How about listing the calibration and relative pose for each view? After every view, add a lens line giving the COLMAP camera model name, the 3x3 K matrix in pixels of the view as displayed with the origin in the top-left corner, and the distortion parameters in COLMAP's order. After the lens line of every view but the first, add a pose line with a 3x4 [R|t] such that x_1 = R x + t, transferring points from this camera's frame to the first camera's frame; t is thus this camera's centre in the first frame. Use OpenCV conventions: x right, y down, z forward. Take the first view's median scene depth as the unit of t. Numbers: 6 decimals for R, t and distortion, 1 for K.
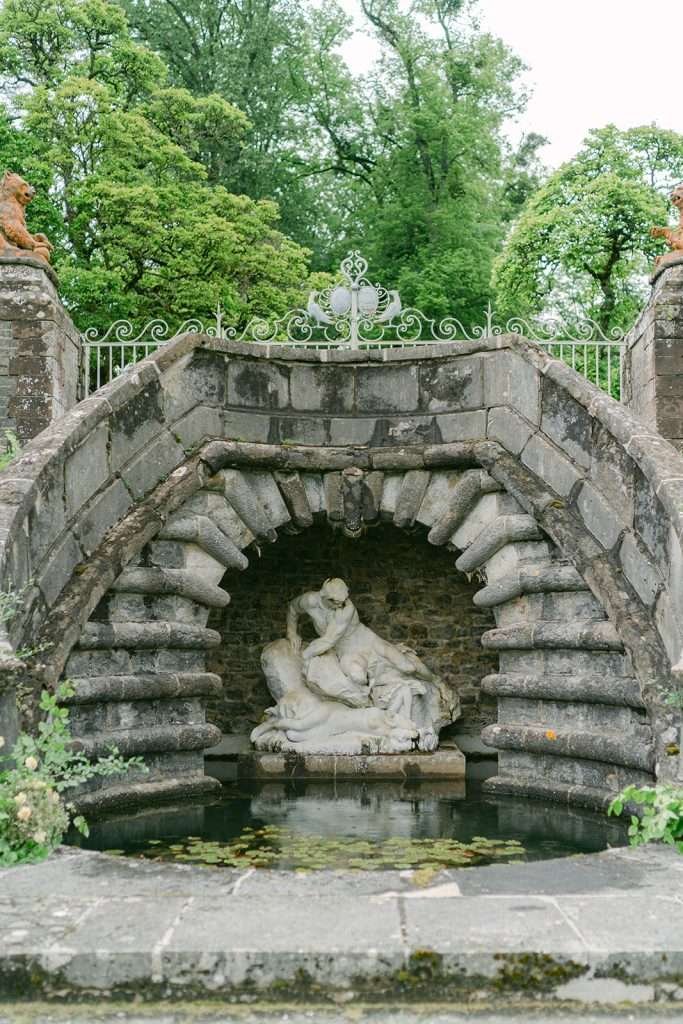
lens RADIAL K [[2076.7, 0, 342.6], [0, 2076.7, 512.2], [0, 0, 1]] dist [-0.053552, 0.000000]
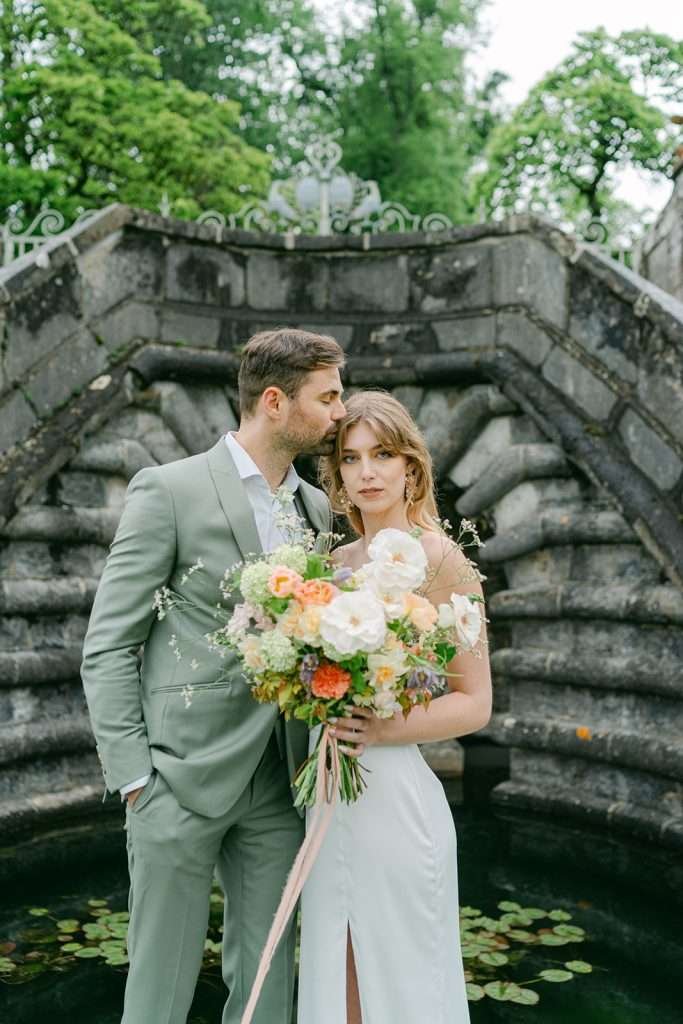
lens RADIAL K [[2076.7, 0, 339.7], [0, 2076.7, 512.2], [0, 0, 1]] dist [-0.053552, 0.000000]
pose [[0.999776, 0.010615, 0.018326, -0.003585], [-0.011183, 0.999451, 0.031180, 0.003361], [-0.017985, -0.031378, 0.999346, 0.223035]]
